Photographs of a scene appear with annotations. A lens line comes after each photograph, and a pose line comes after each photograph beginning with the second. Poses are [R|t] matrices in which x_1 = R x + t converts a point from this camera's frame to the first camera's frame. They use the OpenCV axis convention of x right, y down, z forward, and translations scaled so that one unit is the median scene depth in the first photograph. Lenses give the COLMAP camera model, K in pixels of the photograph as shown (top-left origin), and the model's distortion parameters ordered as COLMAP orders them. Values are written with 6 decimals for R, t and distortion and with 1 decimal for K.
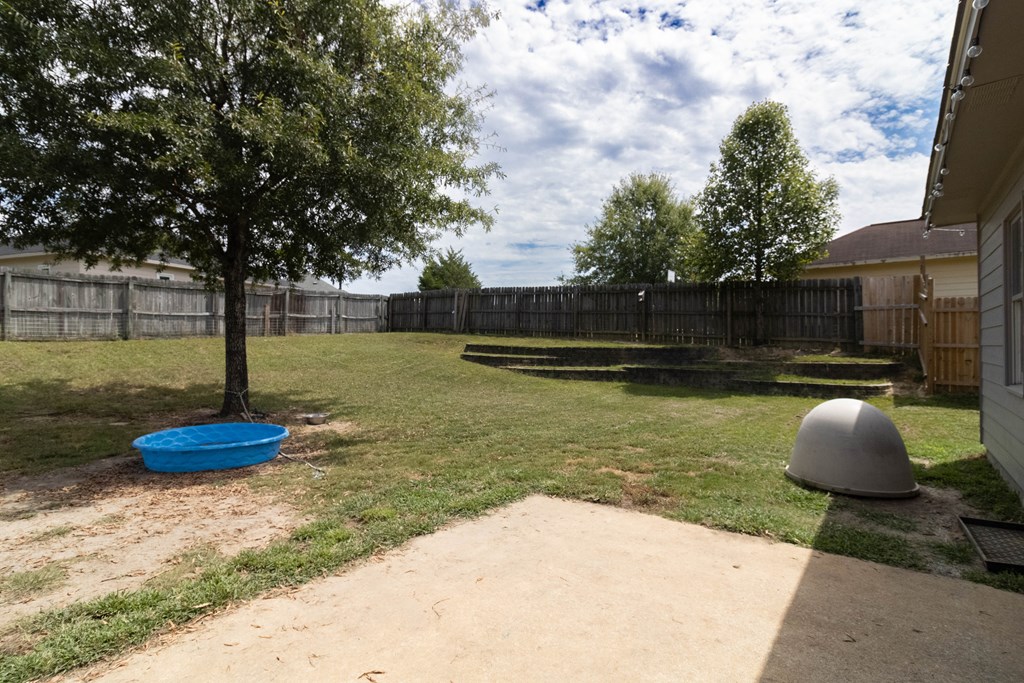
lens RADIAL K [[492.0, 0, 512.0], [0, 492.0, 341.5], [0, 0, 1]] dist [0.000571, 0.000186]
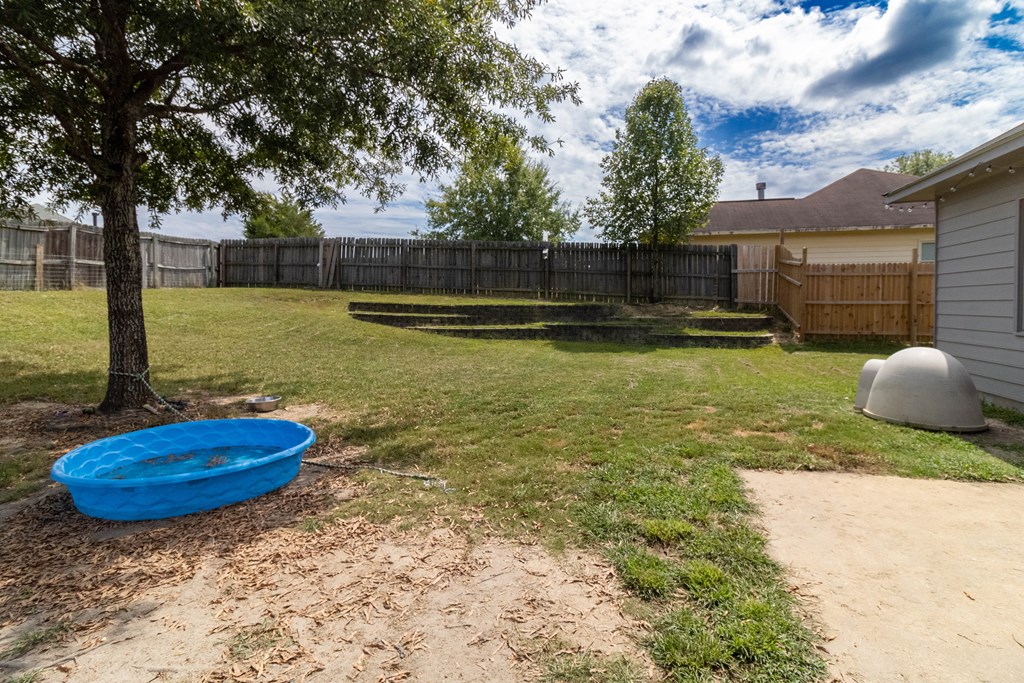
lens RADIAL K [[482.9, 0, 507.1], [0, 482.9, 319.1], [0, 0, 1]] dist [0.007745, -0.000014]
pose [[0.912552, -0.014435, 0.408705, -0.237774], [-0.001318, 0.999268, 0.038237, 0.003490], [-0.408958, -0.035432, 0.911865, 0.138551]]
